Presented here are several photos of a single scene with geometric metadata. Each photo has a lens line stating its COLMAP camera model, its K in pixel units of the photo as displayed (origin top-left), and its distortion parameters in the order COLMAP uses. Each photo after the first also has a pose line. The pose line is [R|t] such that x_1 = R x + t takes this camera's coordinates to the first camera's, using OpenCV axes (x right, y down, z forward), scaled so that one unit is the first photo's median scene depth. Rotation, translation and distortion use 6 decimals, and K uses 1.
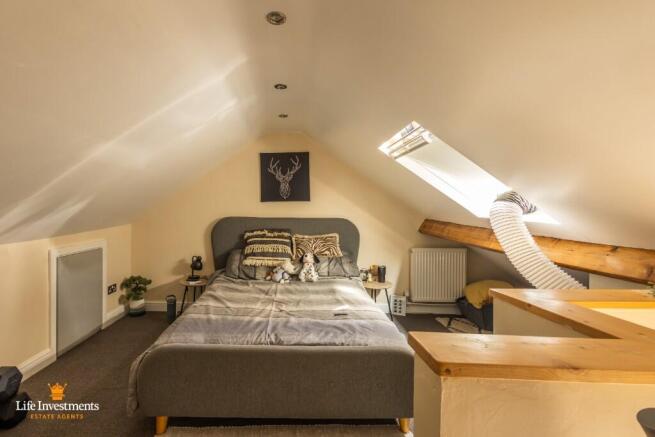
lens RADIAL K [[318.0, 0, 292.1], [0, 318.0, 214.9], [0, 0, 1]] dist [0.001704, 0.000026]
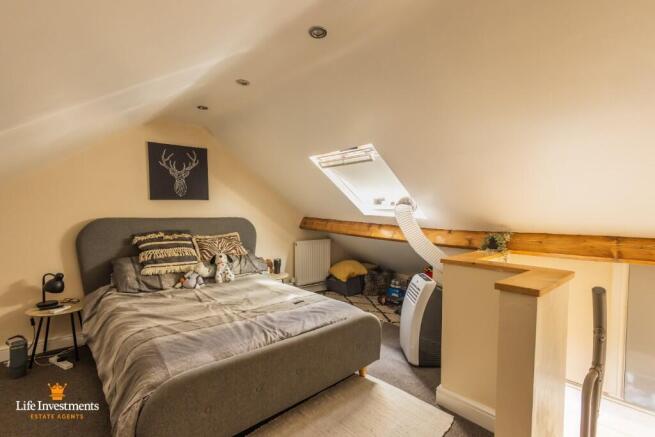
lens RADIAL K [[300.4, 0, 327.5], [0, 300.4, 218.5], [0, 0, 1]] dist [0.002723, -0.000133]
pose [[0.744596, -0.018366, 0.667263, -0.308926], [0.007440, 0.999788, 0.019216, -0.002819], [-0.667474, -0.009344, 0.744574, 0.089636]]
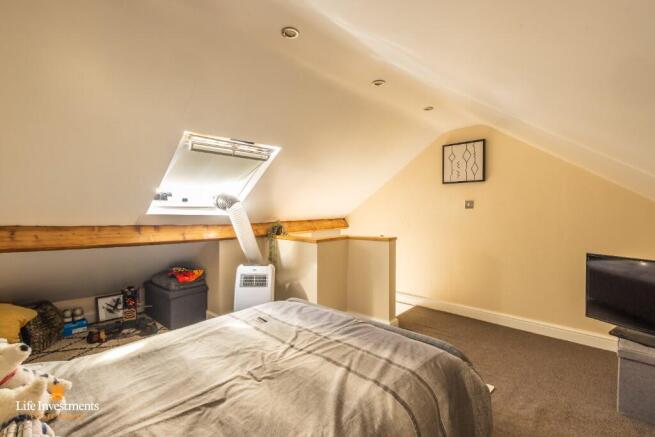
lens RADIAL K [[300.4, 0, 327.5], [0, 300.4, 218.5], [0, 0, 1]] dist [0.002723, -0.000133]
pose [[-0.732745, -0.028106, 0.679923, -0.374277], [0.003745, 0.998965, 0.045330, -0.015459], [-0.680493, 0.035762, -0.731881, 0.969947]]
